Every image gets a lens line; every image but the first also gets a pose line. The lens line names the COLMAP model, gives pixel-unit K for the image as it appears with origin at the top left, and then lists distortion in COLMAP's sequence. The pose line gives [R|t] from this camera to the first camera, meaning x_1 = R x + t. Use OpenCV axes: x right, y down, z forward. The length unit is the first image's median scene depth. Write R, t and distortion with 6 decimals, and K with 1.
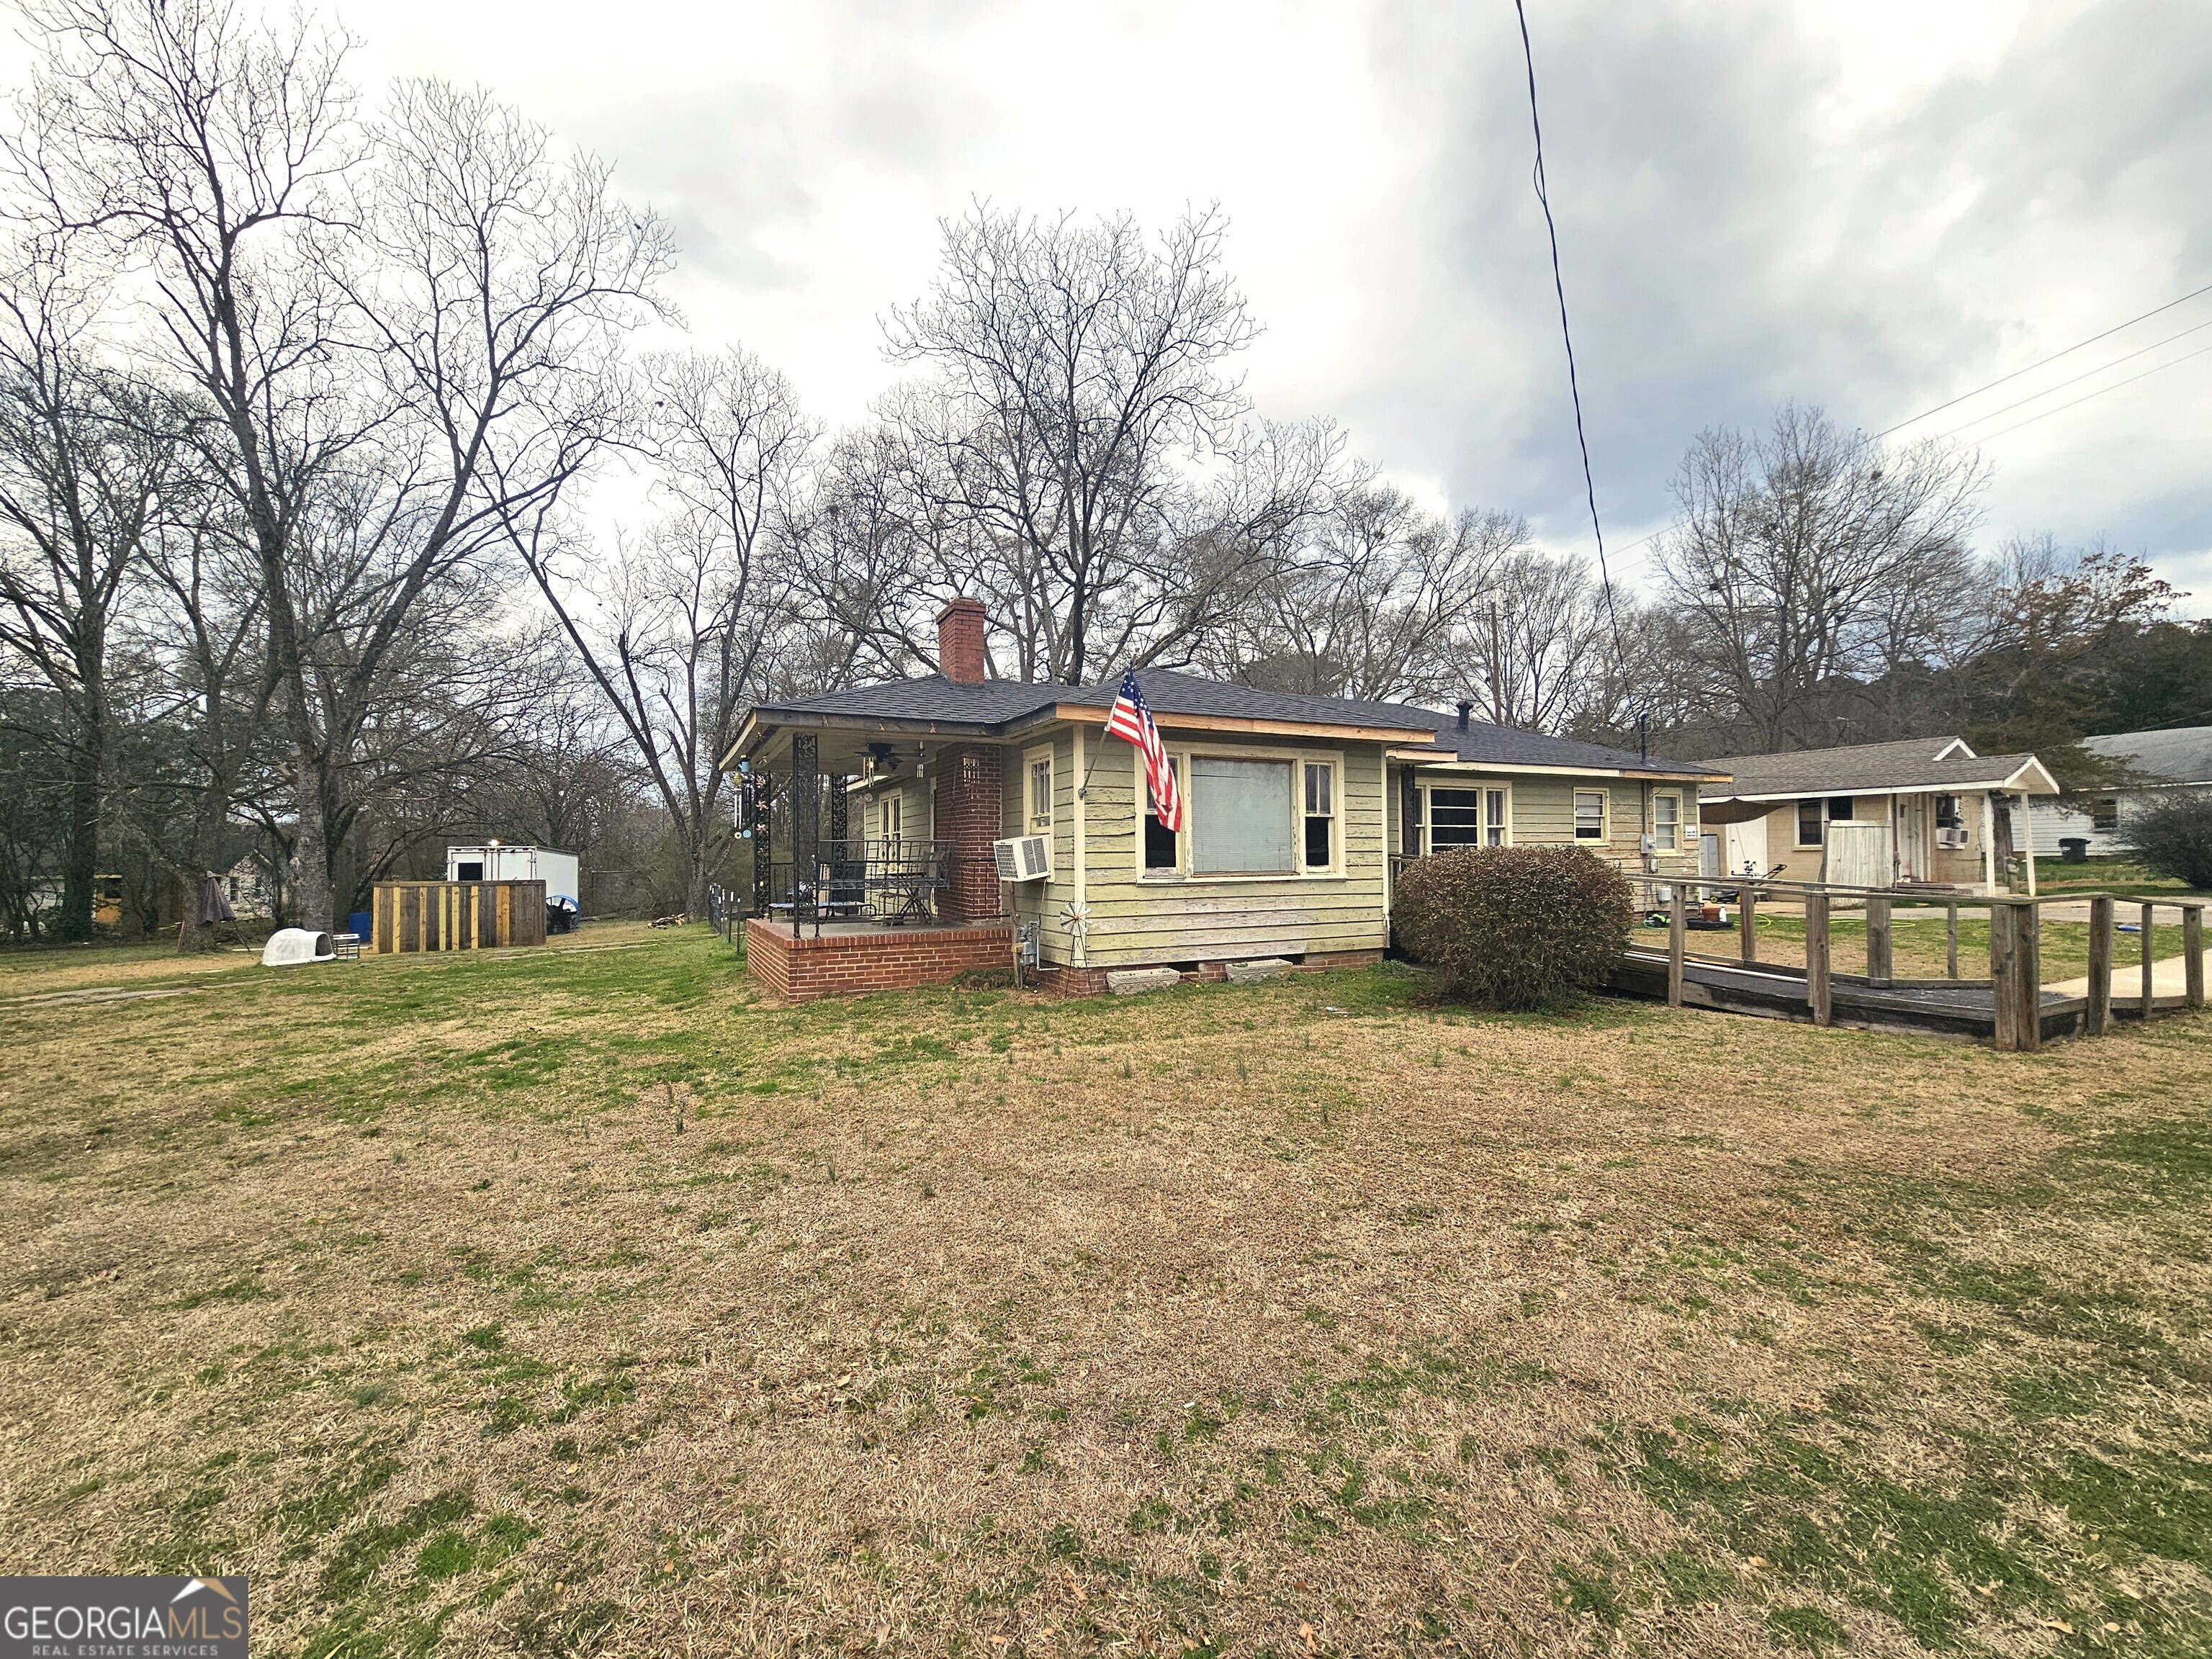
lens RADIAL K [[899.7, 0, 1107.0], [0, 899.7, 841.9], [0, 0, 1]] dist [-0.002800, 0.001210]
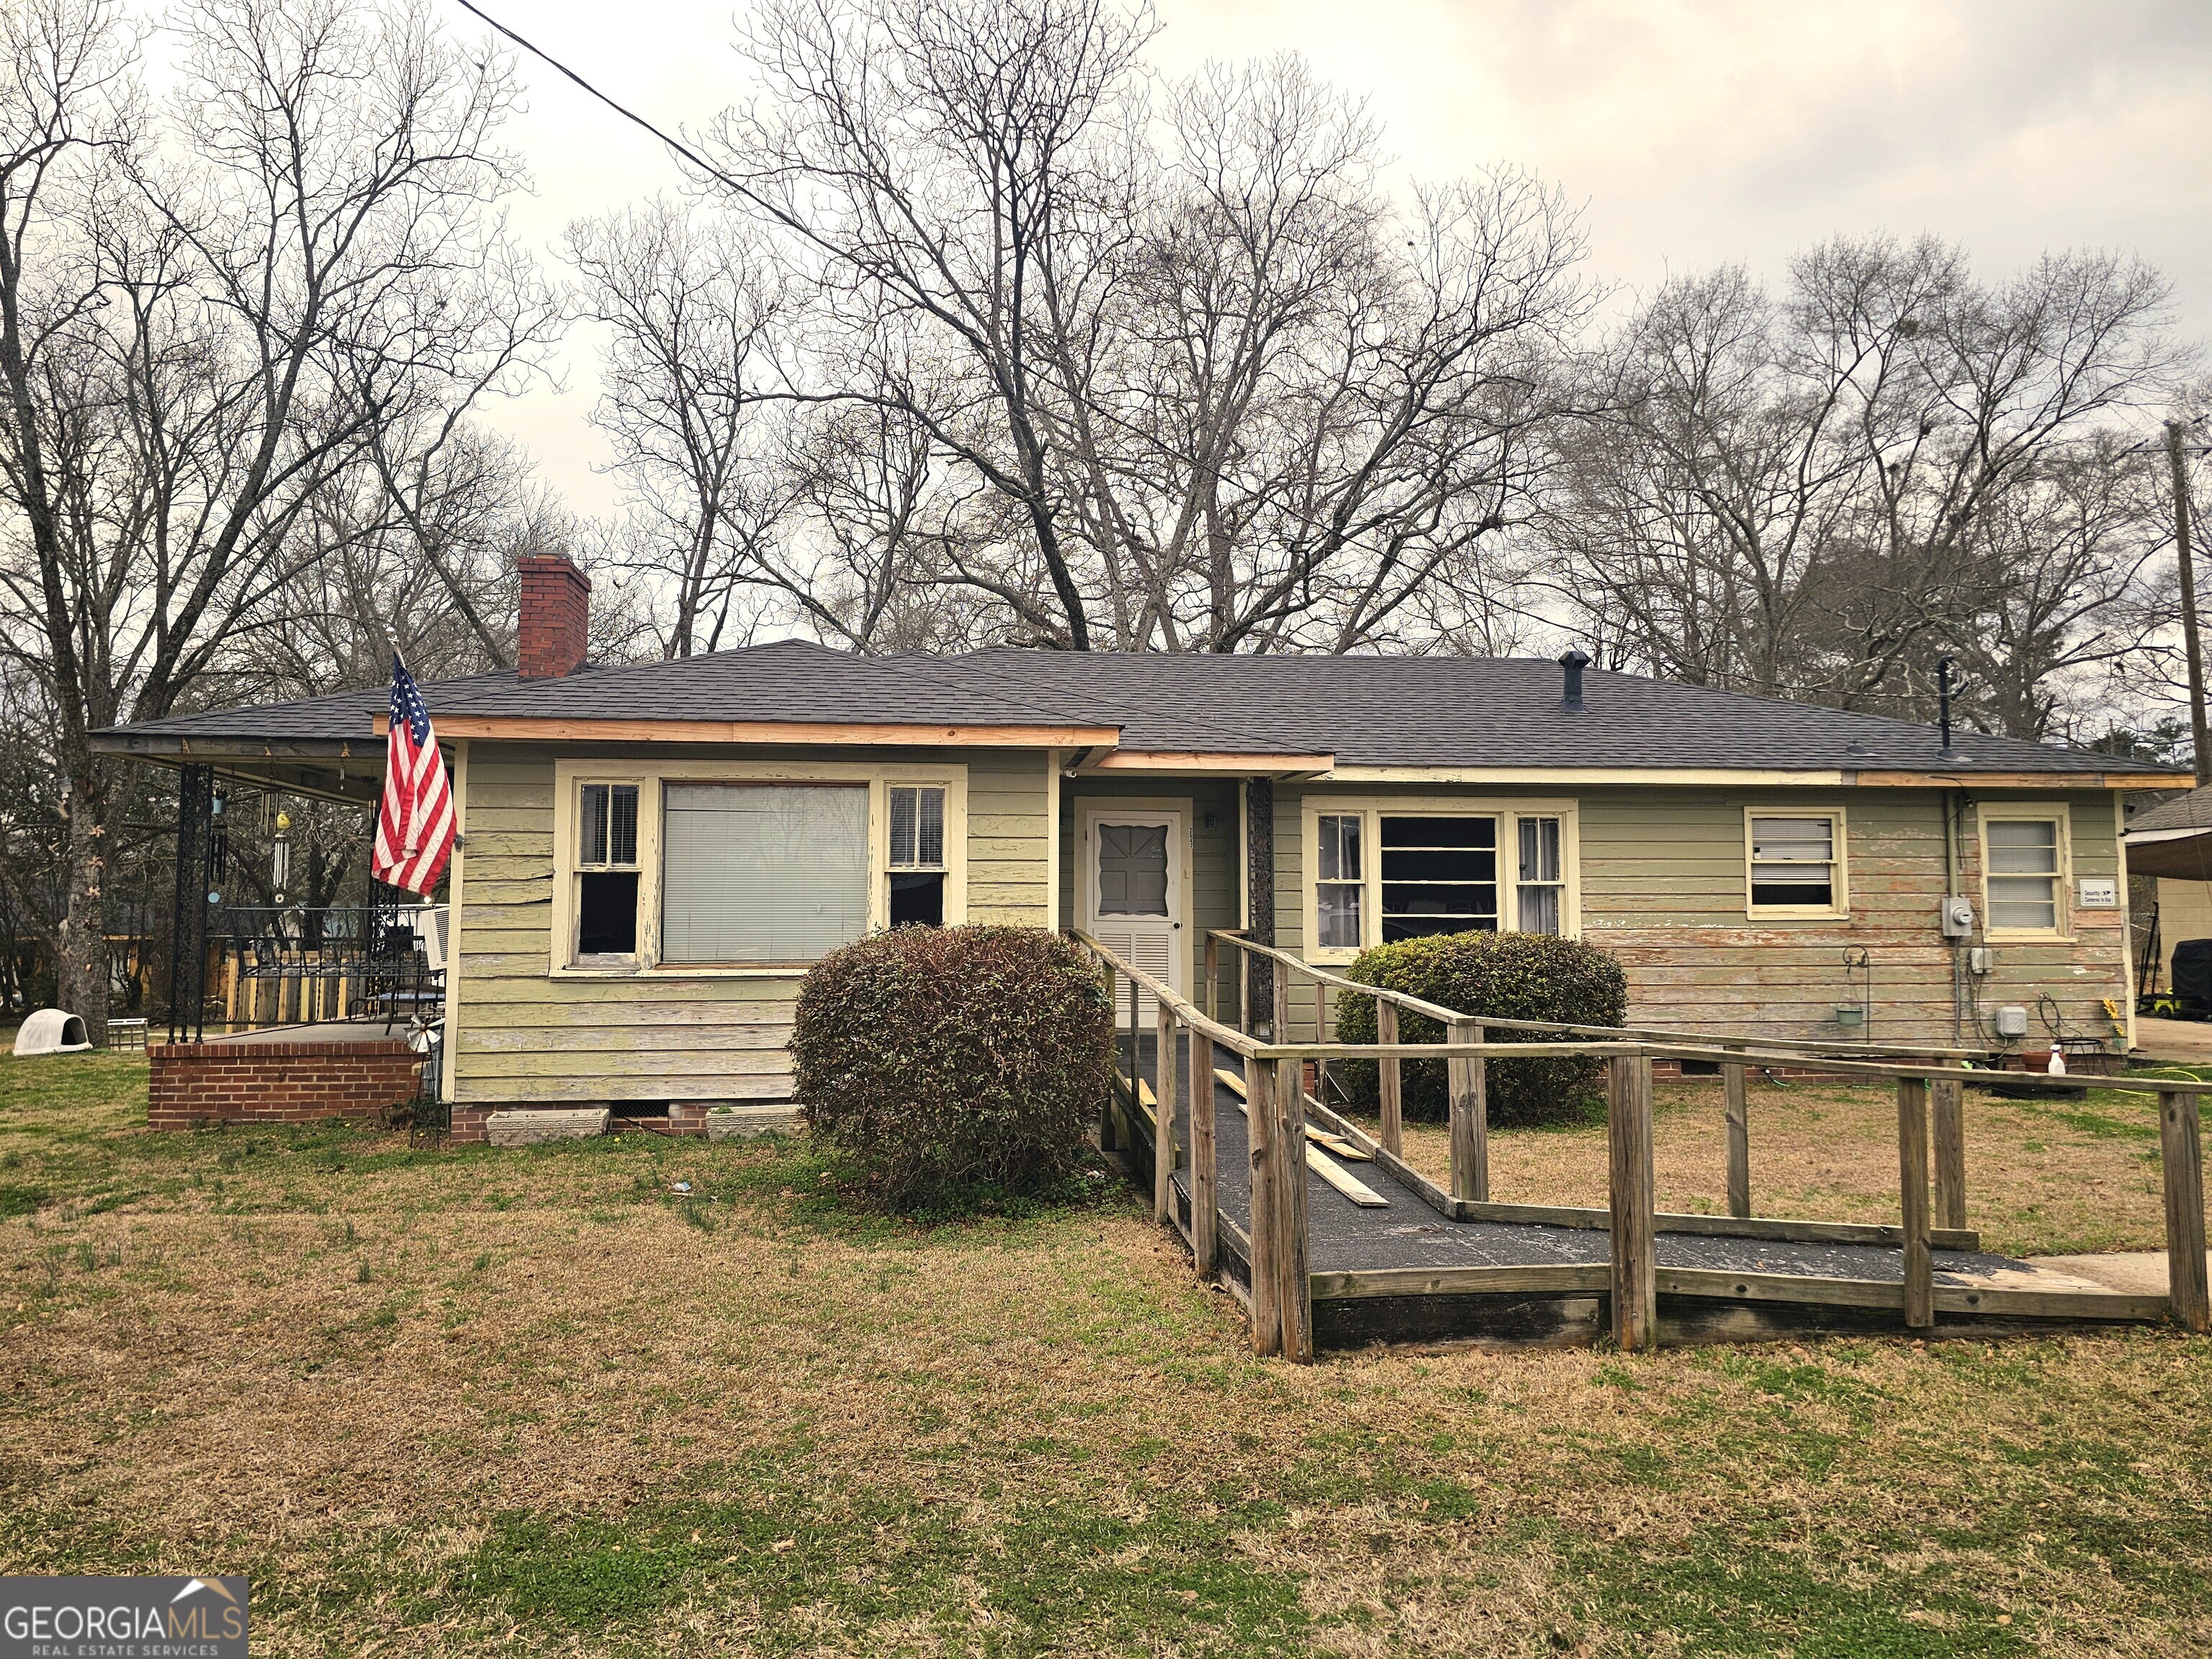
lens RADIAL K [[1465.1, 0, 1106.0], [0, 1465.1, 829.5], [0, 0, 1]] dist [0.055578, -0.045679]
pose [[0.940065, -0.012128, -0.340779, 0.491070], [-0.002984, 0.999036, -0.043786, -0.009777], [0.340982, 0.042178, 0.939123, 0.074704]]
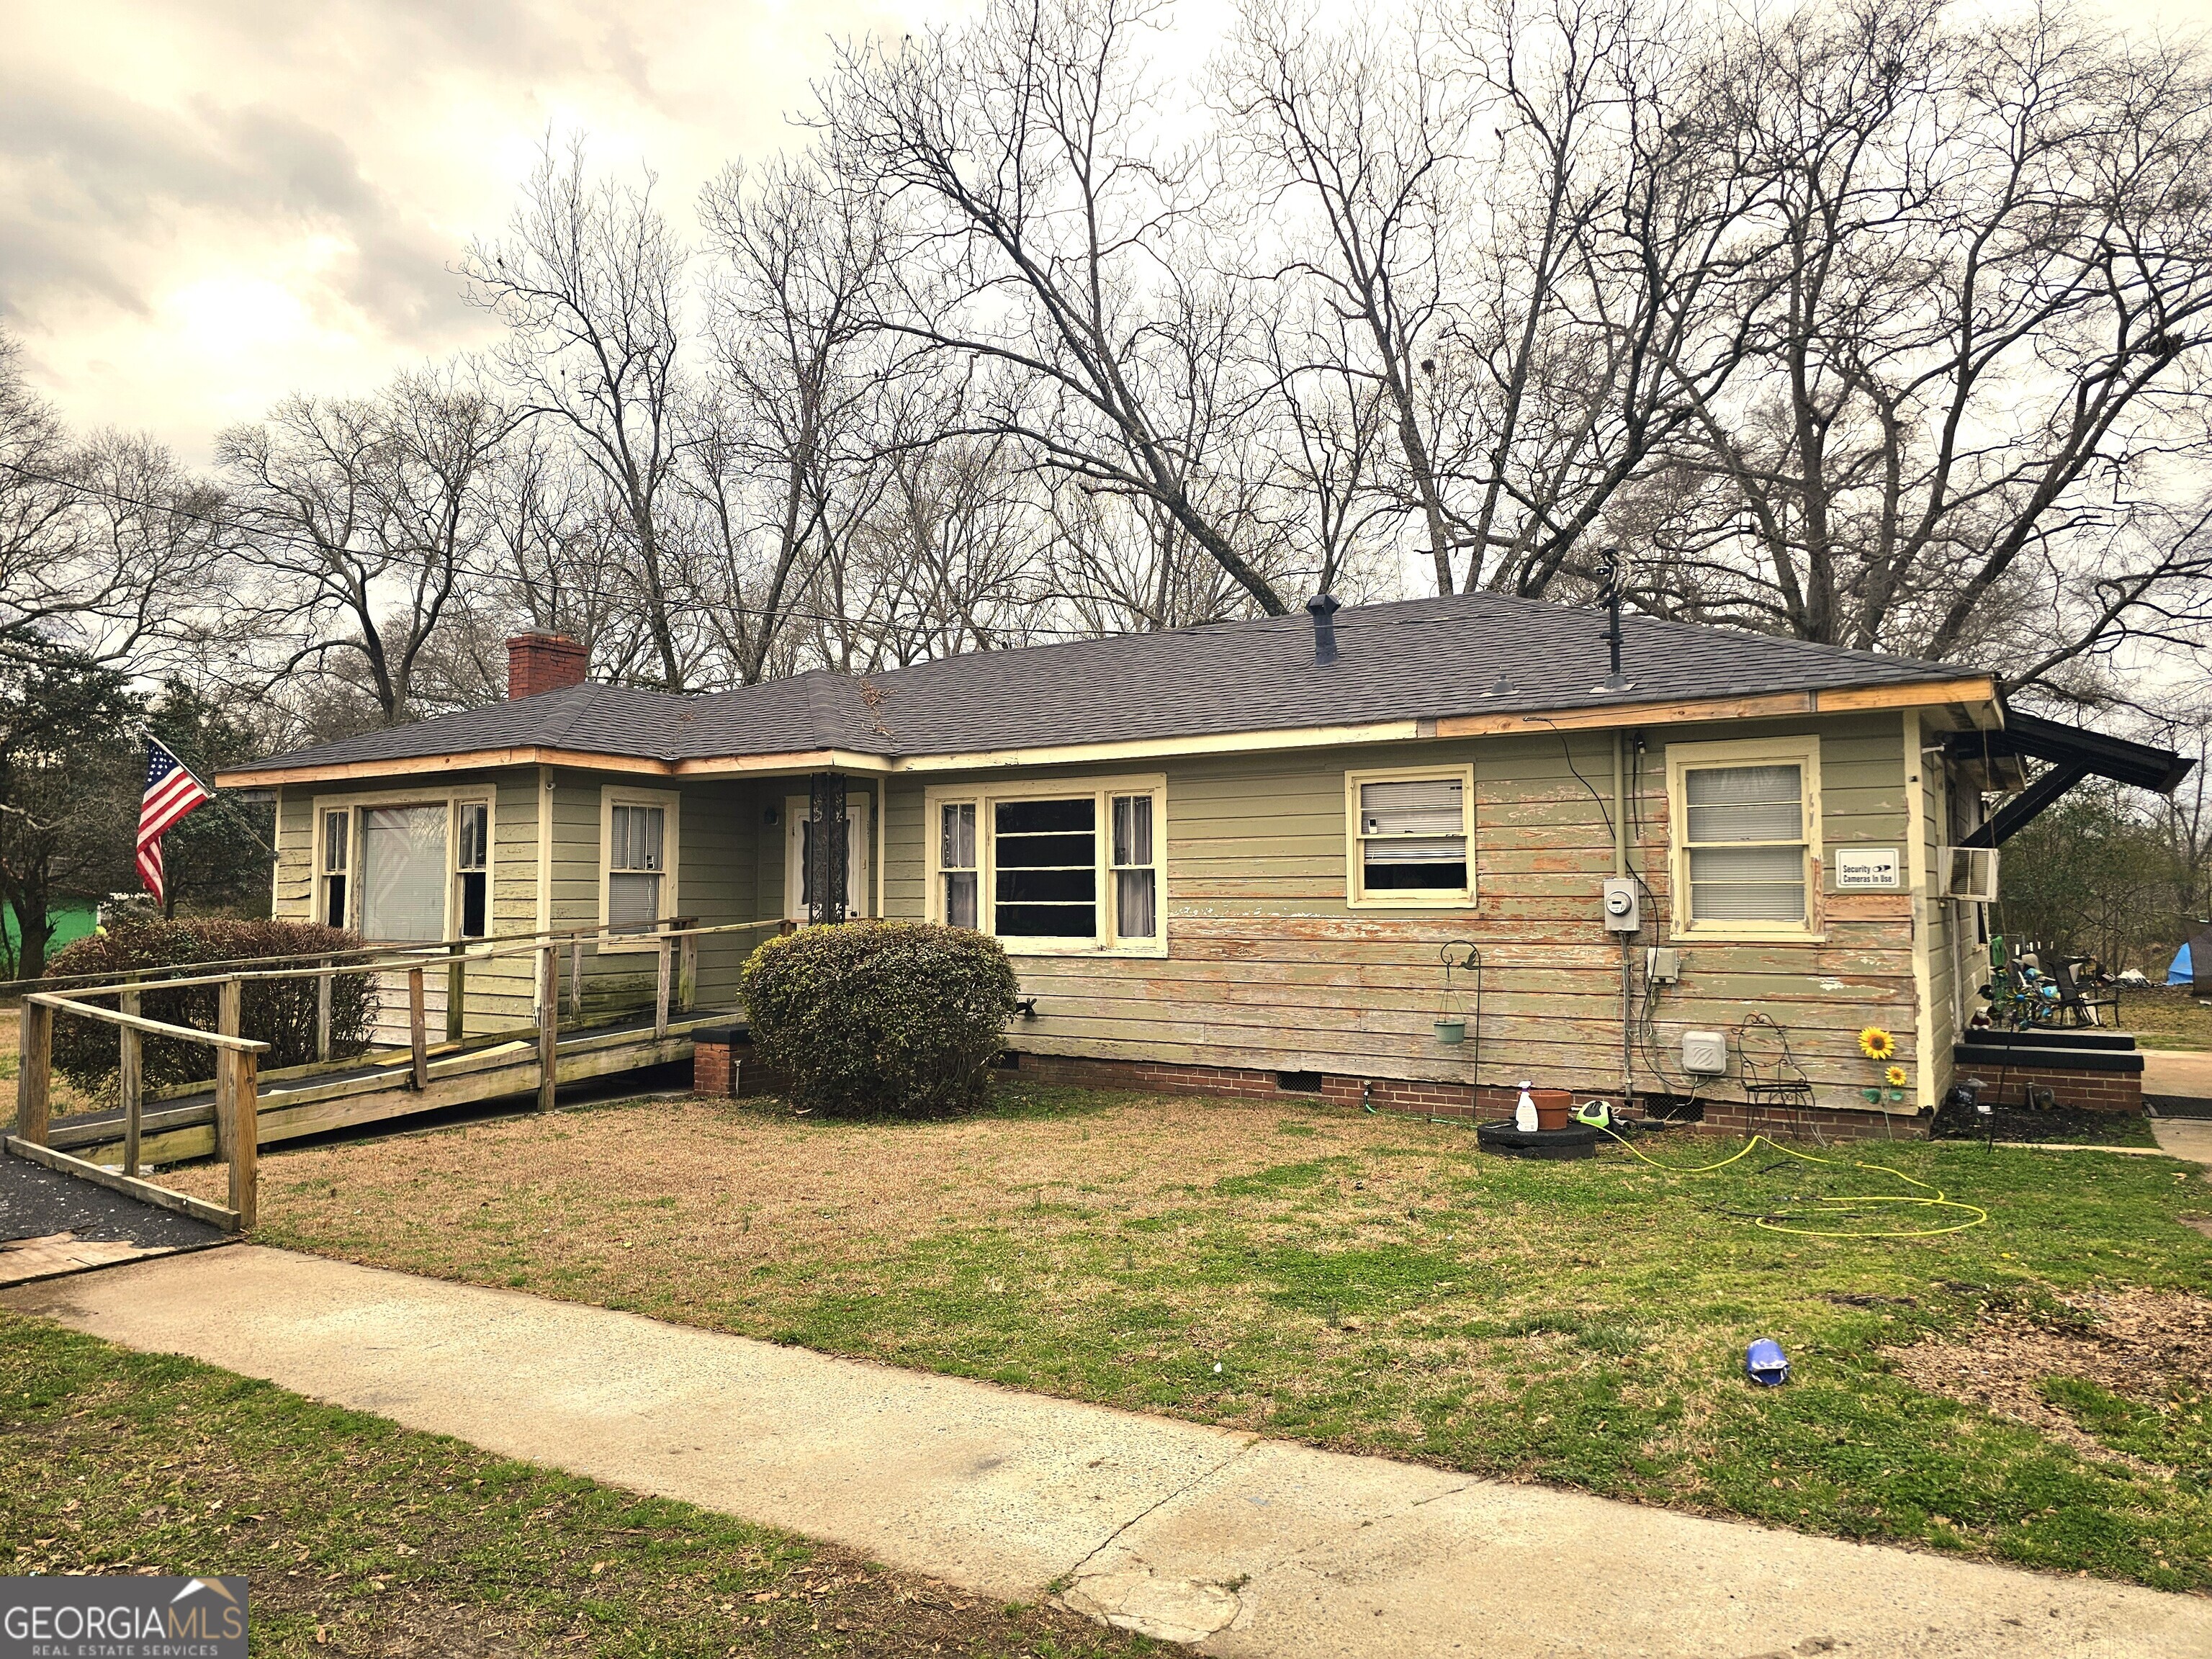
lens RADIAL K [[1529.2, 0, 1100.3], [0, 1529.2, 810.2], [0, 0, 1]] dist [0.090871, -0.054012]
pose [[0.501182, -0.042328, -0.864306, 1.158925], [0.011416, 0.999039, -0.042306, -0.013217], [0.865267, 0.011336, 0.501184, 0.563213]]
